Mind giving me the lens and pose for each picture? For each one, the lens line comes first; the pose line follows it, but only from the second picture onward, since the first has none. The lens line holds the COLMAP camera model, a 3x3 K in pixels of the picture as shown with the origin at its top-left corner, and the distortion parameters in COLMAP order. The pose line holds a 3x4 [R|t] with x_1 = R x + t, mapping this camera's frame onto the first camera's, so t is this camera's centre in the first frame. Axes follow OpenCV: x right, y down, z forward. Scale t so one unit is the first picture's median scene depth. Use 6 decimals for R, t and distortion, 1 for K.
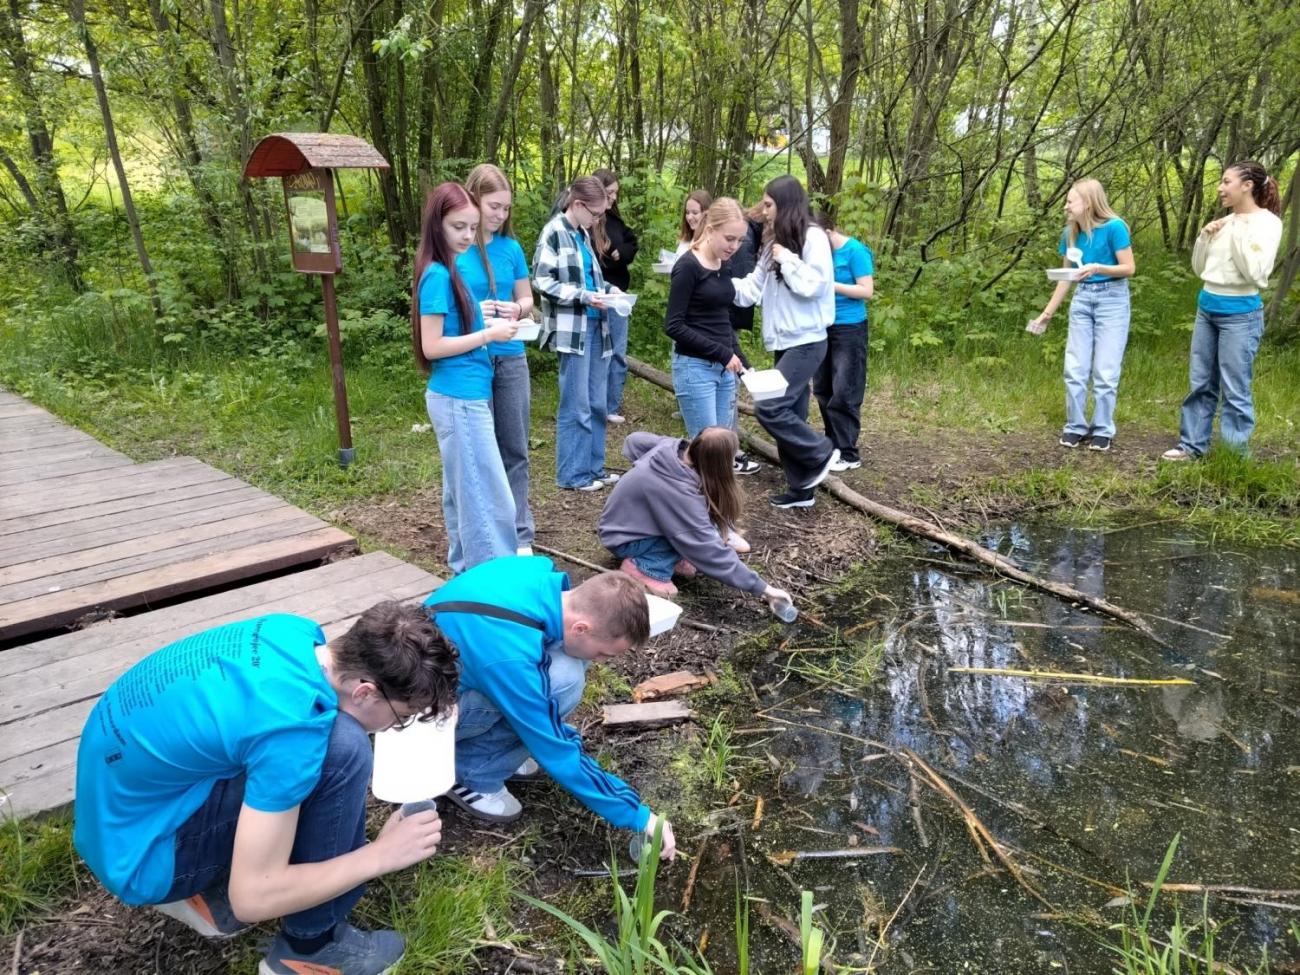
lens RADIAL K [[929.1, 0, 650.0], [0, 929.1, 487.5], [0, 0, 1]] dist [0.072201, -0.127863]
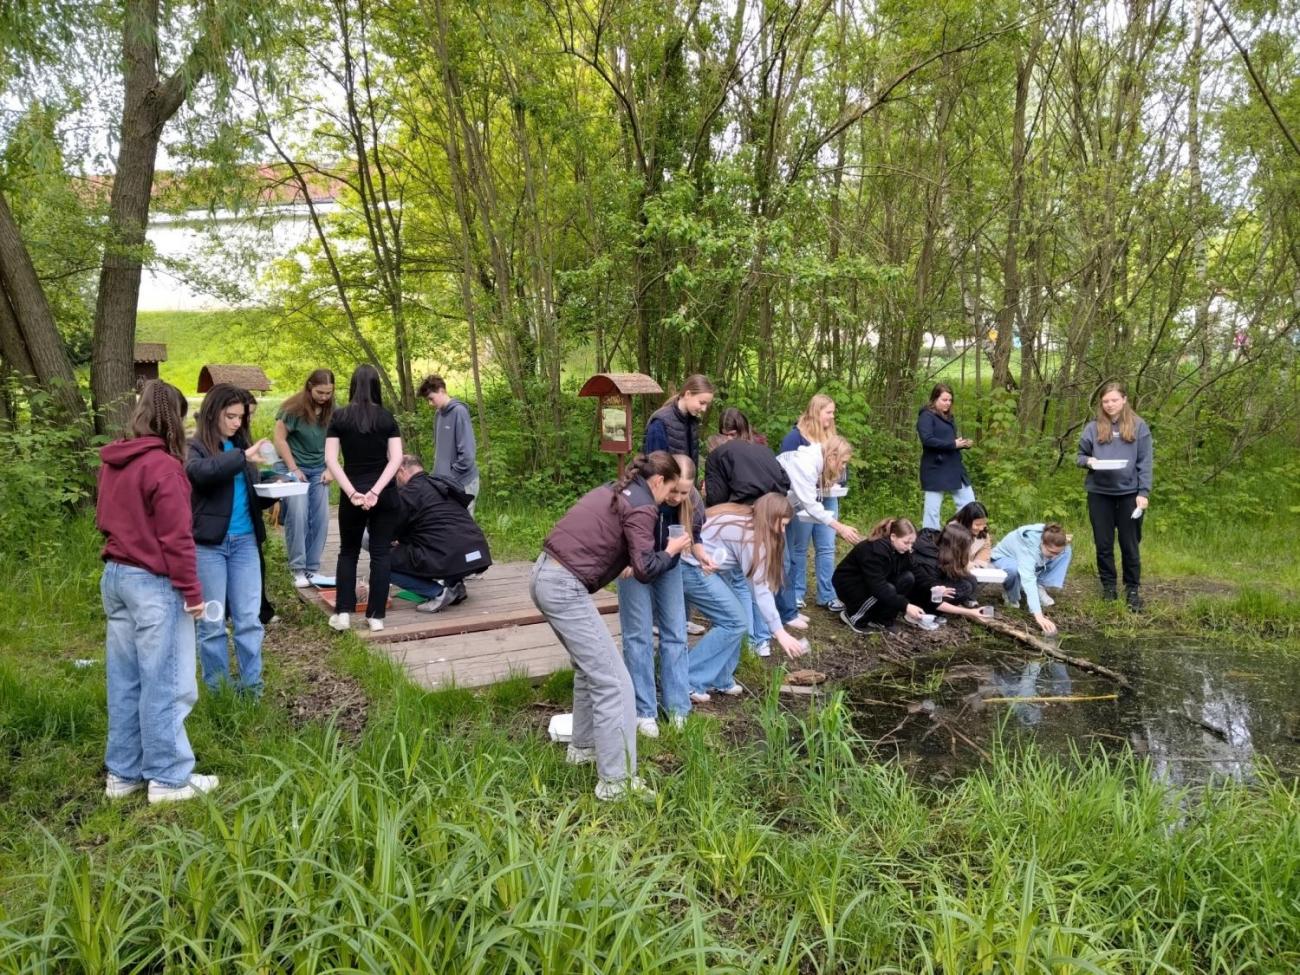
lens RADIAL K [[937.9, 0, 635.6], [0, 937.9, 484.8], [0, 0, 1]] dist [0.078240, -0.146211]
pose [[0.971033, 0.025501, -0.237580, 0.050385], [-0.070830, 0.980320, -0.184271, 0.086568], [0.228205, 0.195761, 0.953730, -0.375013]]
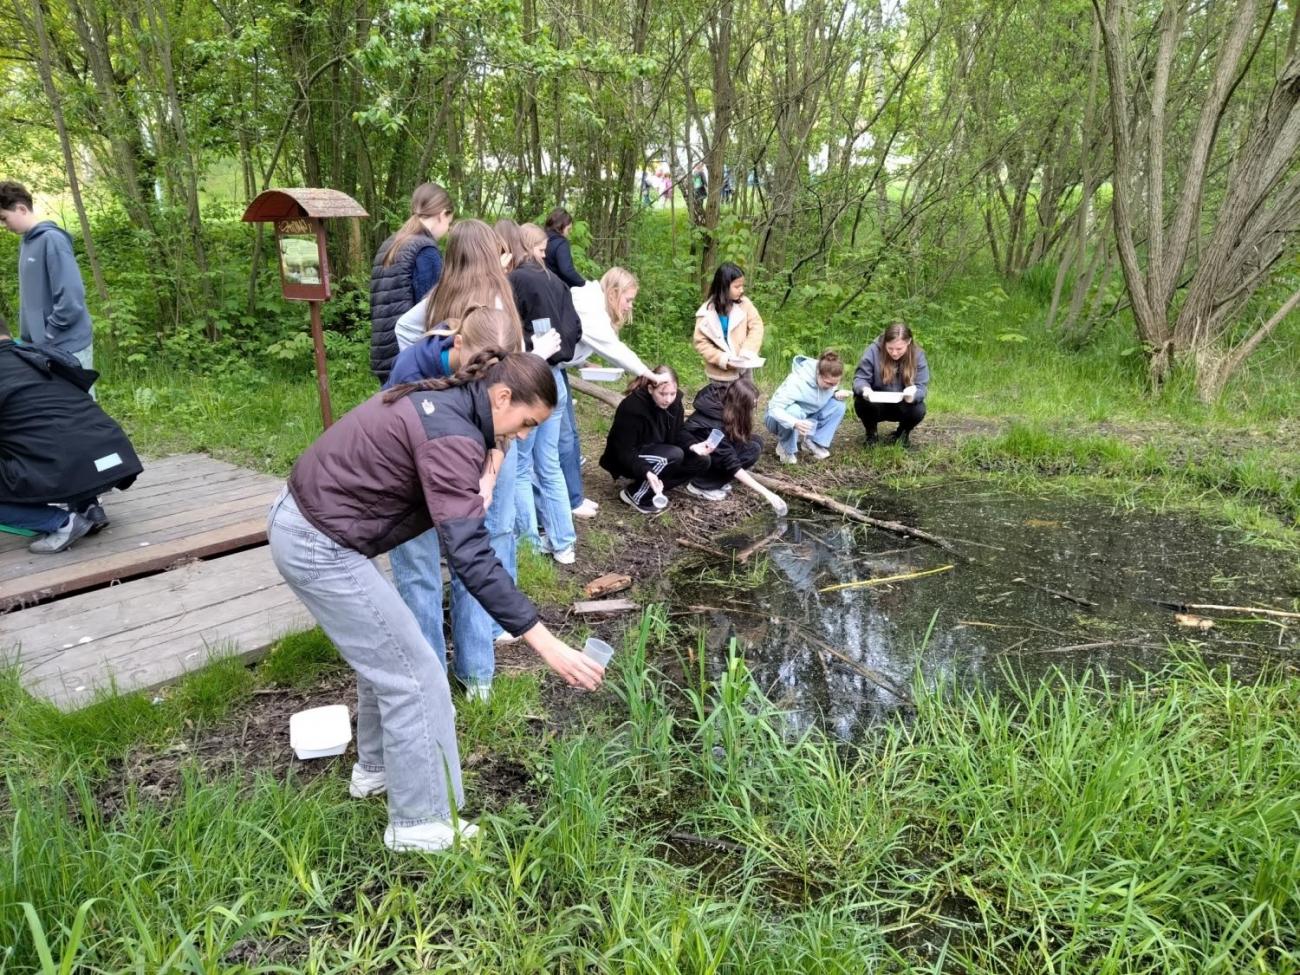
lens RADIAL K [[937.9, 0, 635.6], [0, 937.9, 484.8], [0, 0, 1]] dist [0.078240, -0.146211]
pose [[0.993579, -0.029252, 0.109292, -0.045315], [0.032033, 0.999204, -0.023778, 0.037215], [-0.108509, 0.027126, 0.993725, -0.180478]]
